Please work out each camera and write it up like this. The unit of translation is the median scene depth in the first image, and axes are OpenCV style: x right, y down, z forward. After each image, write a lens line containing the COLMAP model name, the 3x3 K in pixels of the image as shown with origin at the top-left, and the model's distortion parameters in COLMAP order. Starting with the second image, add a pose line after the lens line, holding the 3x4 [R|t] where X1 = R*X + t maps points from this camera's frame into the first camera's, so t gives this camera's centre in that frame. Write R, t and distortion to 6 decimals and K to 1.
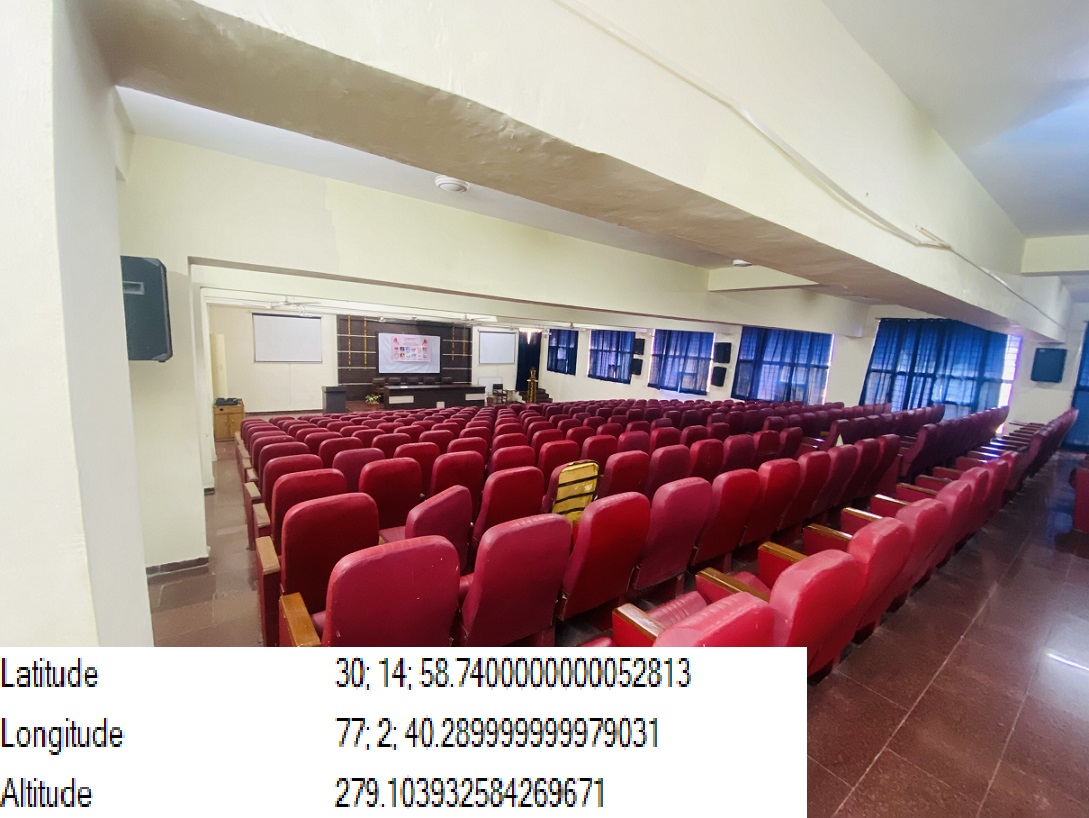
lens RADIAL K [[438.6, 0, 548.6], [0, 438.6, 406.0], [0, 0, 1]] dist [0.014700, -0.000190]
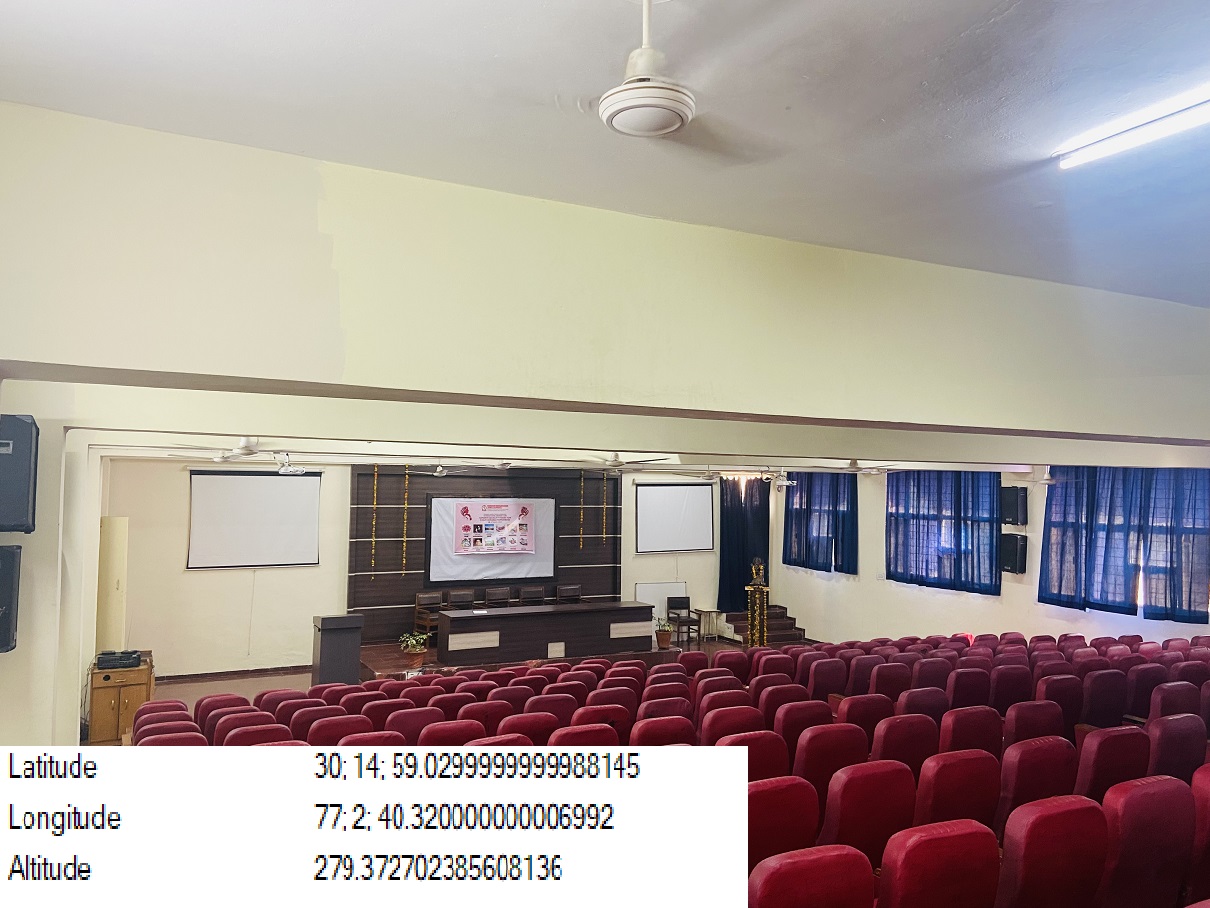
lens RADIAL K [[901.6, 0, 607.2], [0, 901.6, 445.7], [0, 0, 1]] dist [0.120251, -0.126780]
pose [[0.983886, -0.049709, -0.171747, -0.022529], [0.014060, 0.979110, -0.202843, -0.017028], [0.178243, 0.197160, 0.964032, 0.062419]]
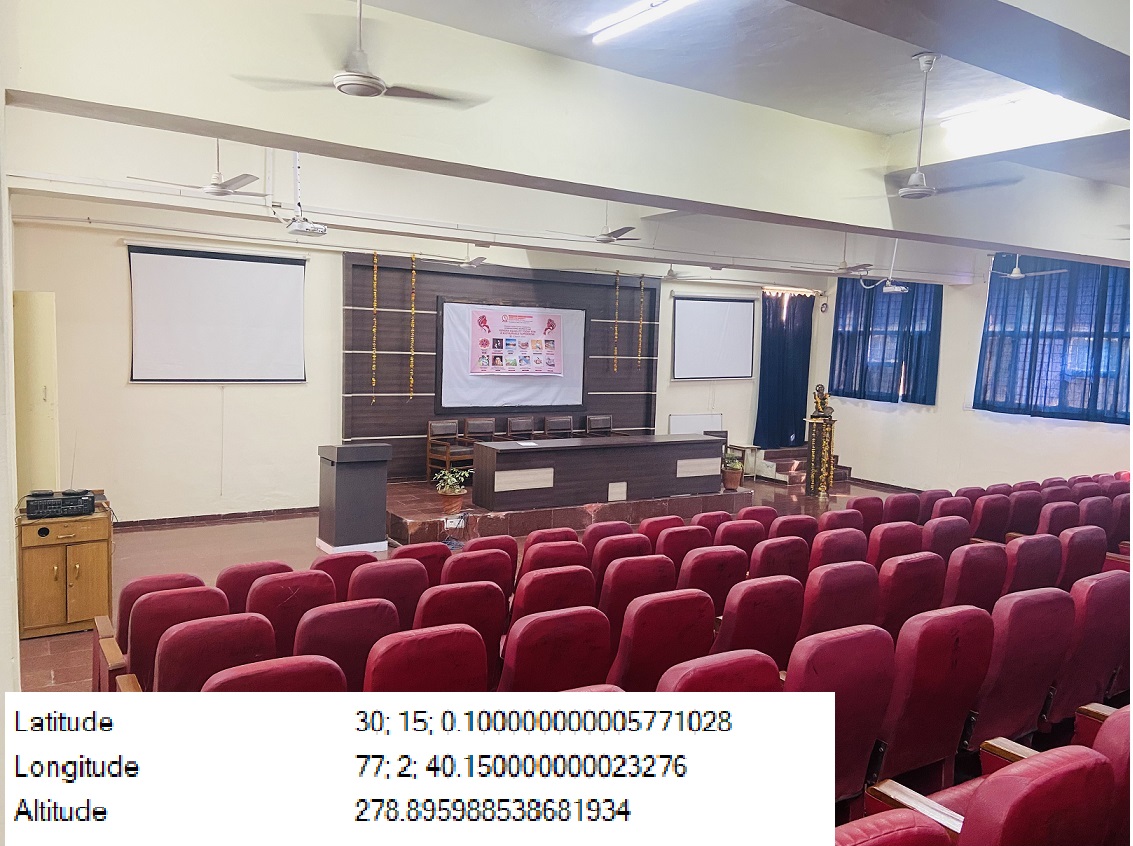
lens RADIAL K [[844.2, 0, 568.6], [0, 844.2, 415.2], [0, 0, 1]] dist [0.120251, -0.126780]
pose [[0.996282, -0.016544, -0.084554, -0.211426], [0.010895, 0.997705, -0.066831, -0.017903], [0.085466, 0.065661, 0.994175, 0.278726]]
